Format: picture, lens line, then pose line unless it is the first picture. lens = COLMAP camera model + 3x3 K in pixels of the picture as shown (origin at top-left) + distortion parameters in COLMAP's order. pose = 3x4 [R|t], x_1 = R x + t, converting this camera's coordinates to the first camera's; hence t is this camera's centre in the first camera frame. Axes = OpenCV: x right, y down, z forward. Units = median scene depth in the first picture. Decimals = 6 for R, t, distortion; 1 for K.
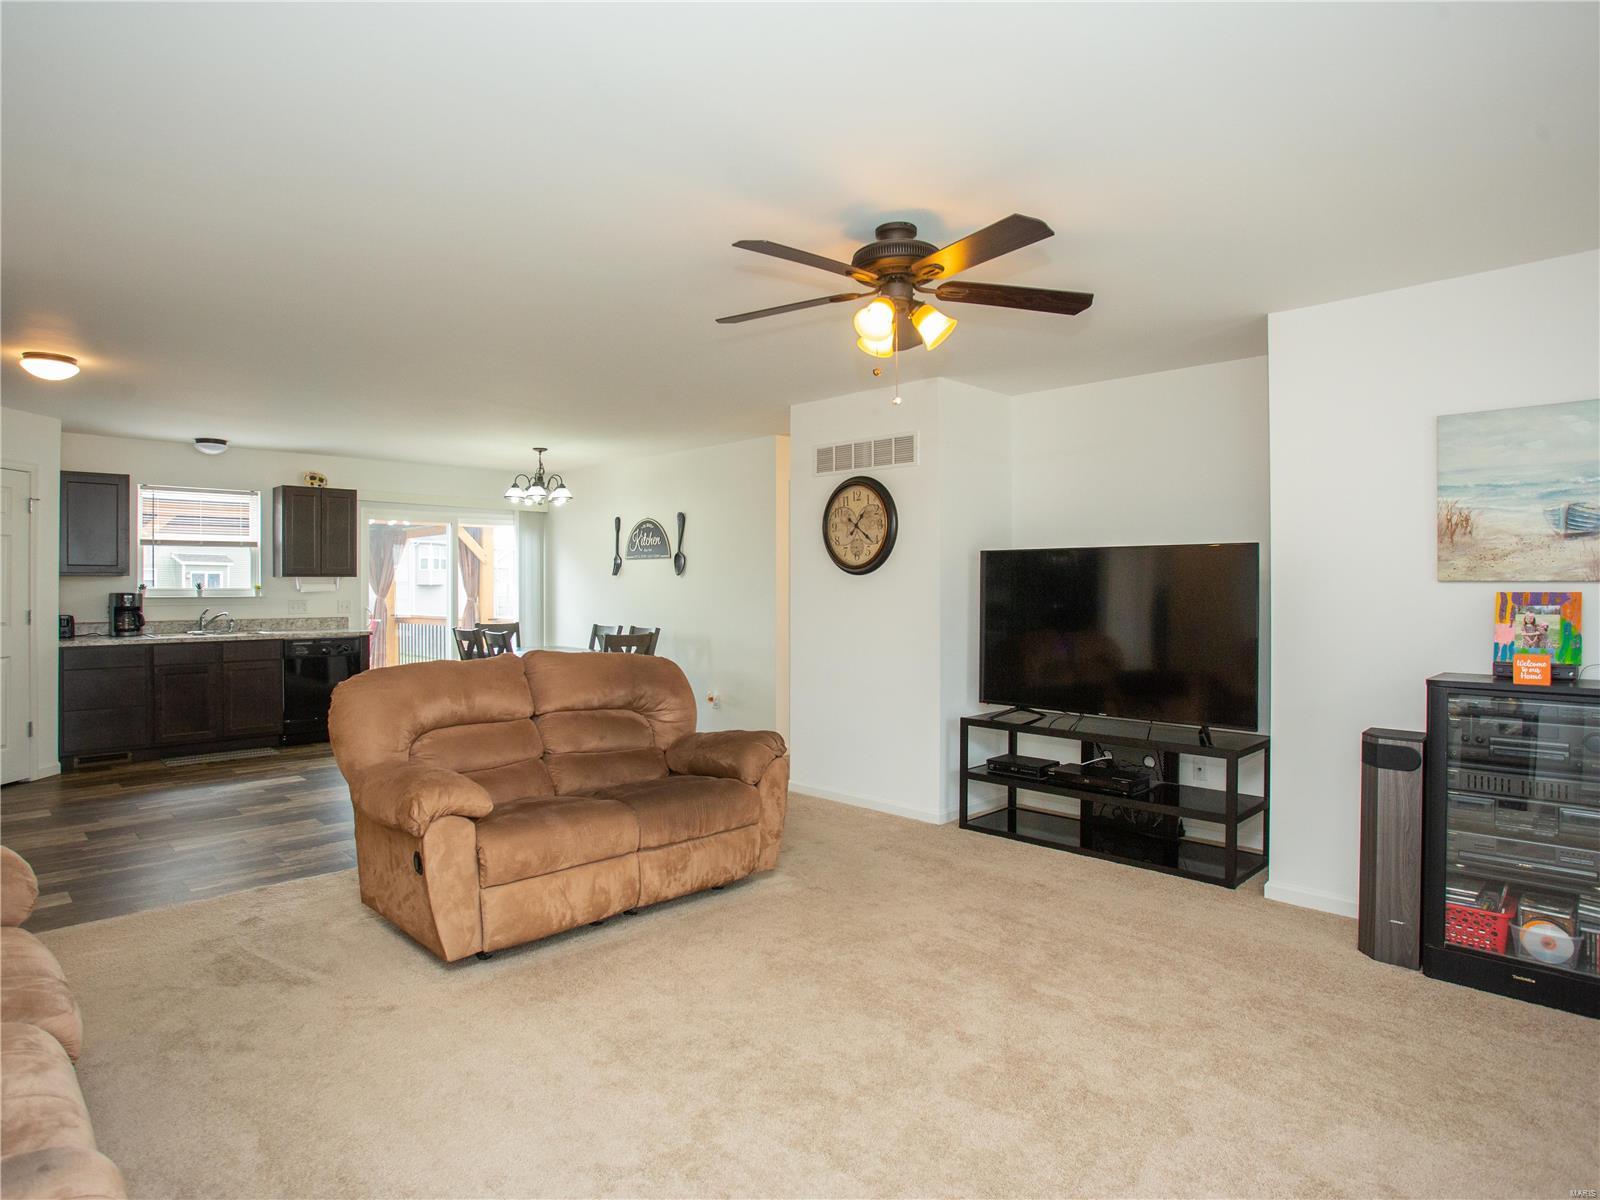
lens RADIAL K [[772.6, 0, 735.9], [0, 772.6, 587.0], [0, 0, 1]] dist [-0.081722, 0.034806]
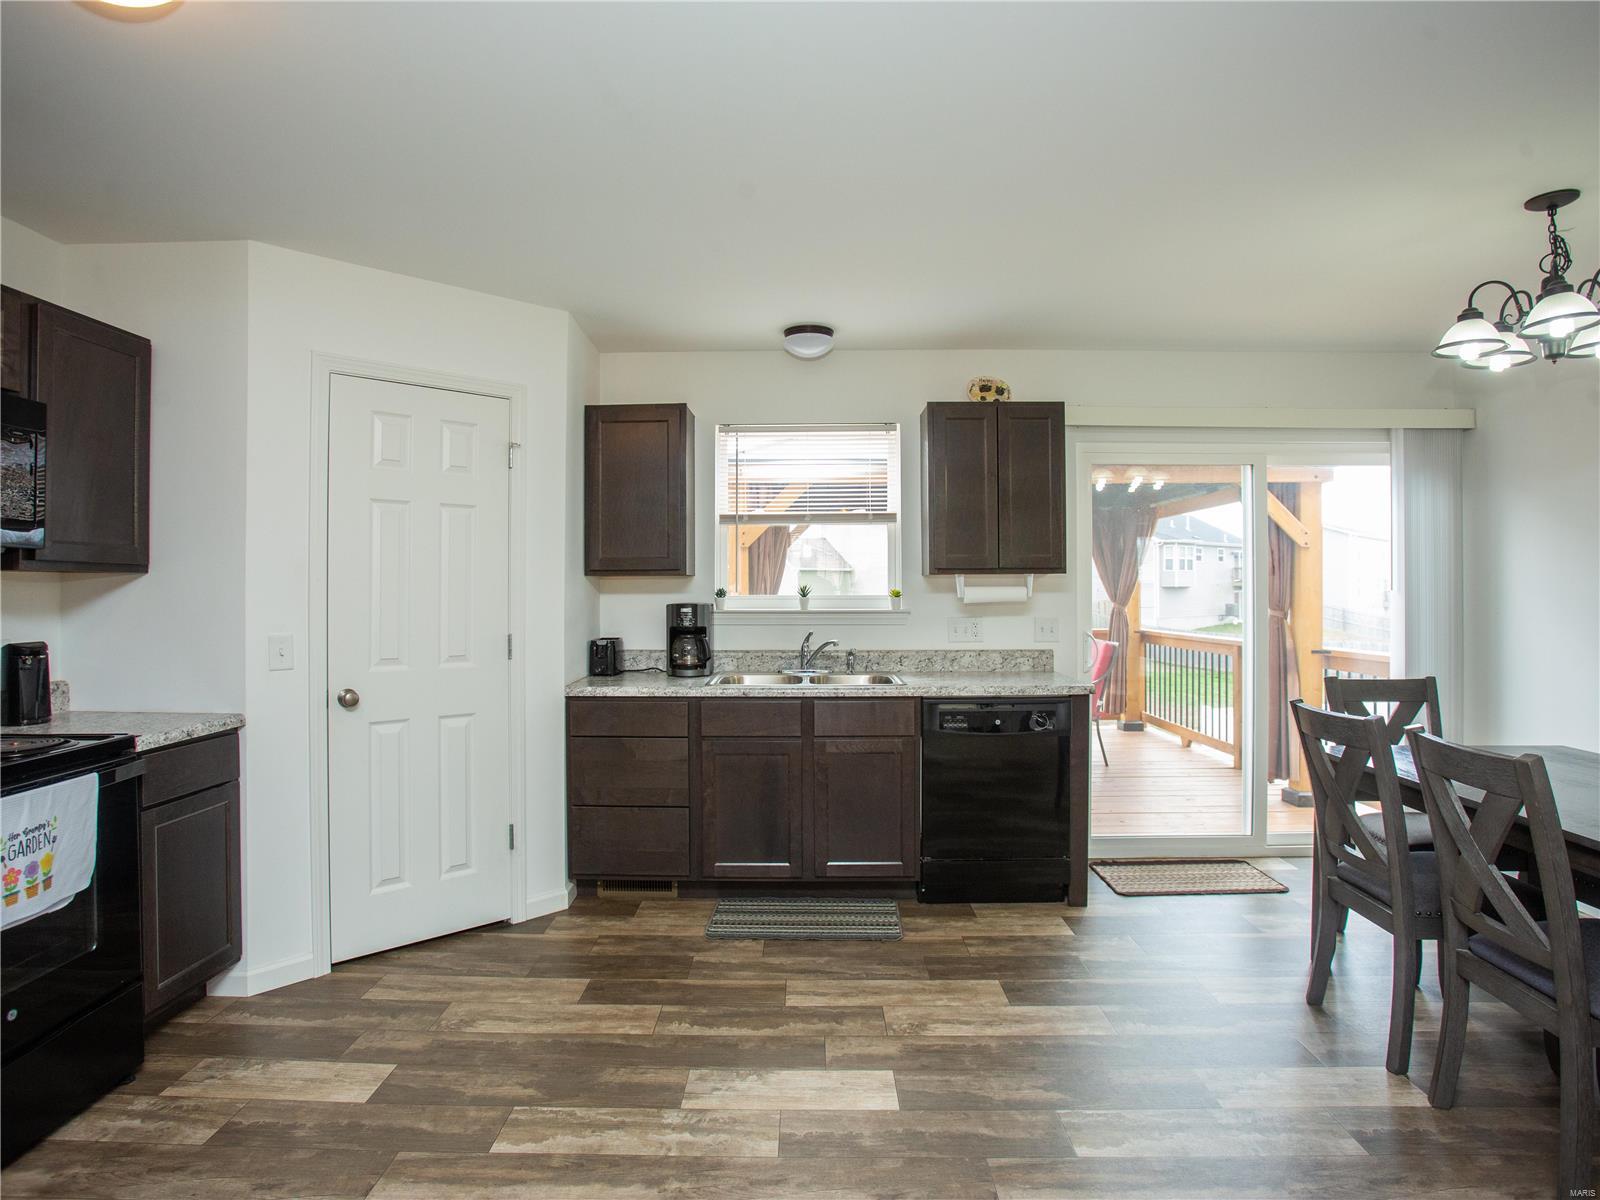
lens RADIAL K [[866.0, 0, 797.9], [0, 866.0, 590.1], [0, 0, 1]] dist [-0.066241, 0.032148]
pose [[0.697122, 0.001328, -0.716951, -0.238345], [-0.000254, 0.999999, 0.001605, -0.003495], [0.716952, -0.000937, 0.697122, 0.528550]]
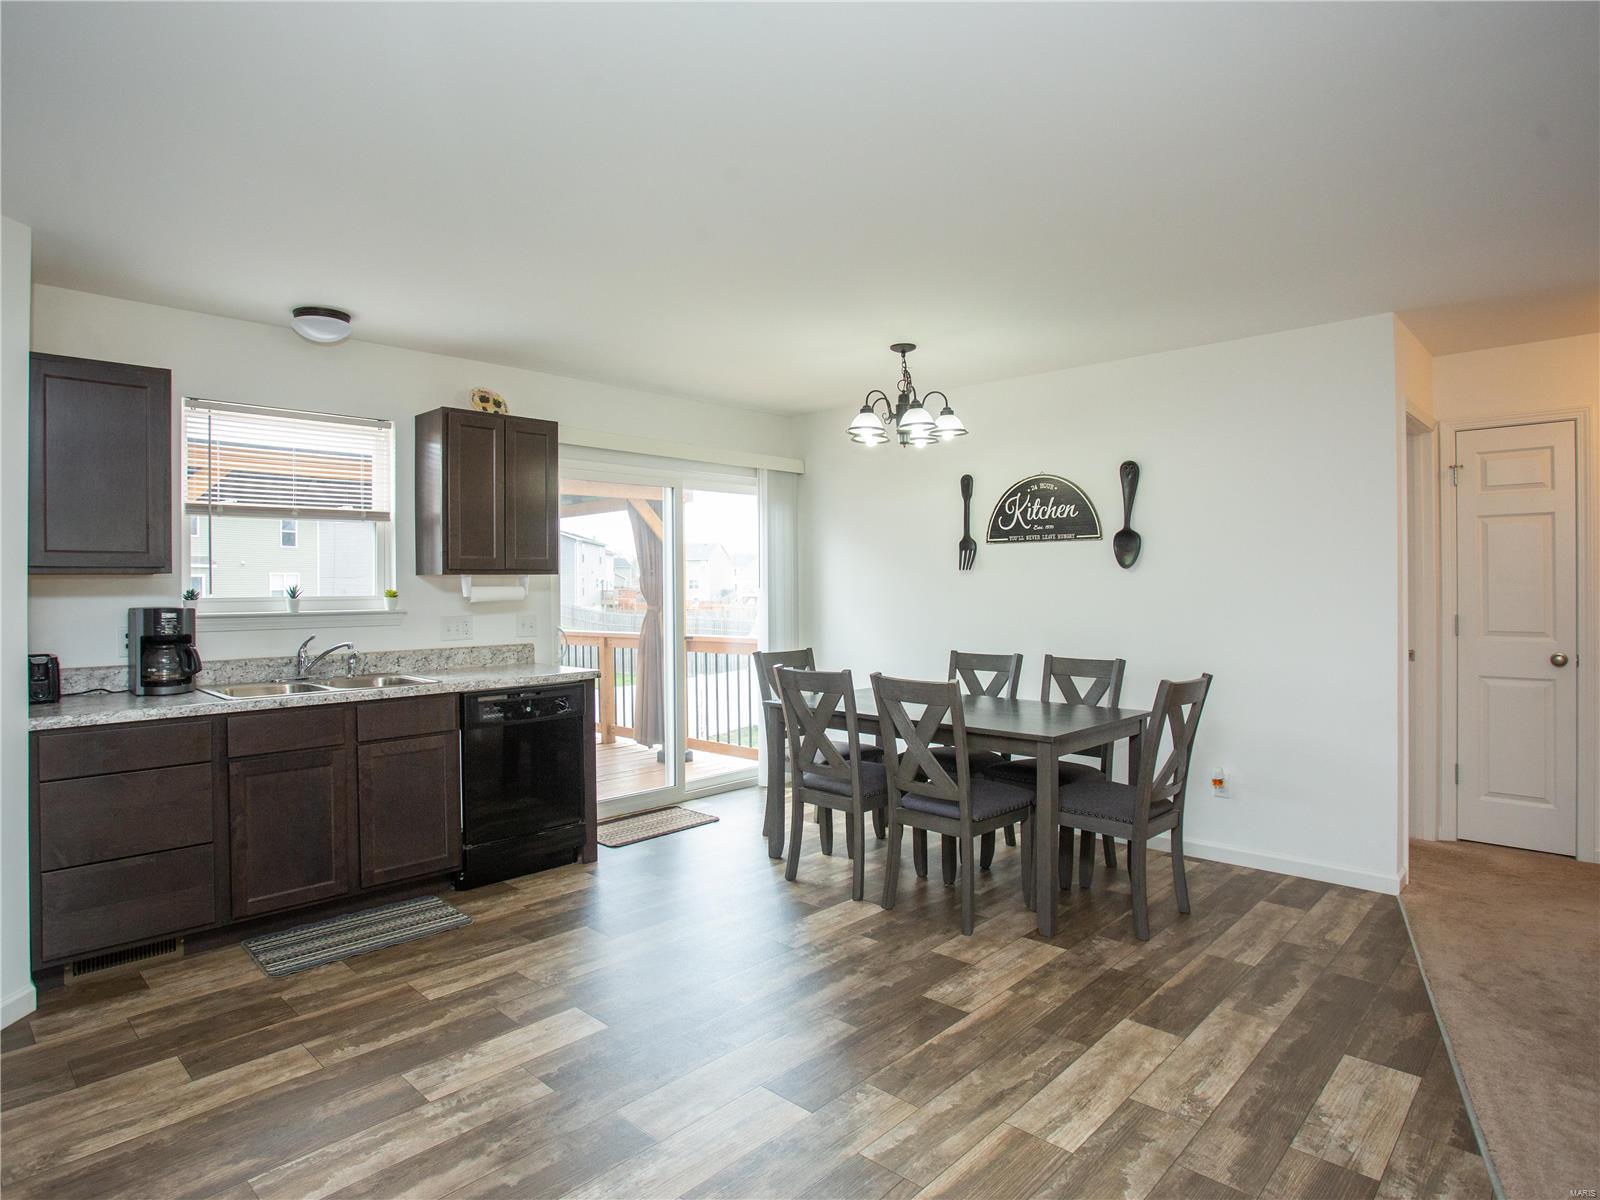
lens RADIAL K [[866.0, 0, 797.9], [0, 866.0, 590.1], [0, 0, 1]] dist [-0.066241, 0.032148]
pose [[0.999948, -0.006455, 0.007904, -0.364254], [0.006427, 0.999973, 0.003578, -0.002901], [-0.007927, -0.003527, 0.999962, 0.392142]]
